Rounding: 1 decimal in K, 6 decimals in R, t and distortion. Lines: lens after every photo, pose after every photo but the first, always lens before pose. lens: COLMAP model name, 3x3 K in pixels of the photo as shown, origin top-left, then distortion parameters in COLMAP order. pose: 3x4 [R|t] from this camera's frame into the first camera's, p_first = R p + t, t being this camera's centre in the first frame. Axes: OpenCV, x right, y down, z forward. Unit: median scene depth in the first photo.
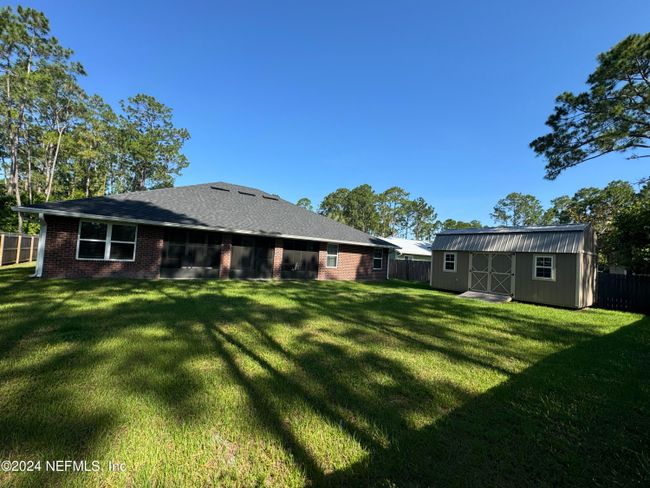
lens RADIAL K [[262.0, 0, 325.3], [0, 262.0, 241.1], [0, 0, 1]] dist [-0.000339, 0.000099]
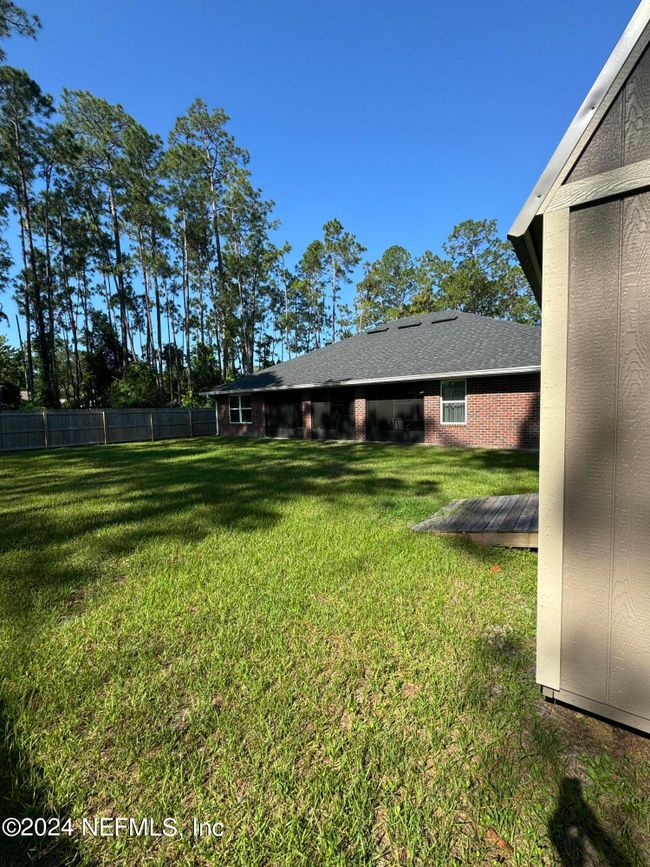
lens RADIAL K [[355.3, 0, 325.0], [0, 355.3, 433.5], [0, 0, 1]] dist [-0.000117, -0.000088]
pose [[0.324318, -0.004413, -0.945938, 0.522120], [0.097493, 0.994820, 0.028785, 0.059508], [0.940911, -0.101558, 0.323068, 0.420188]]
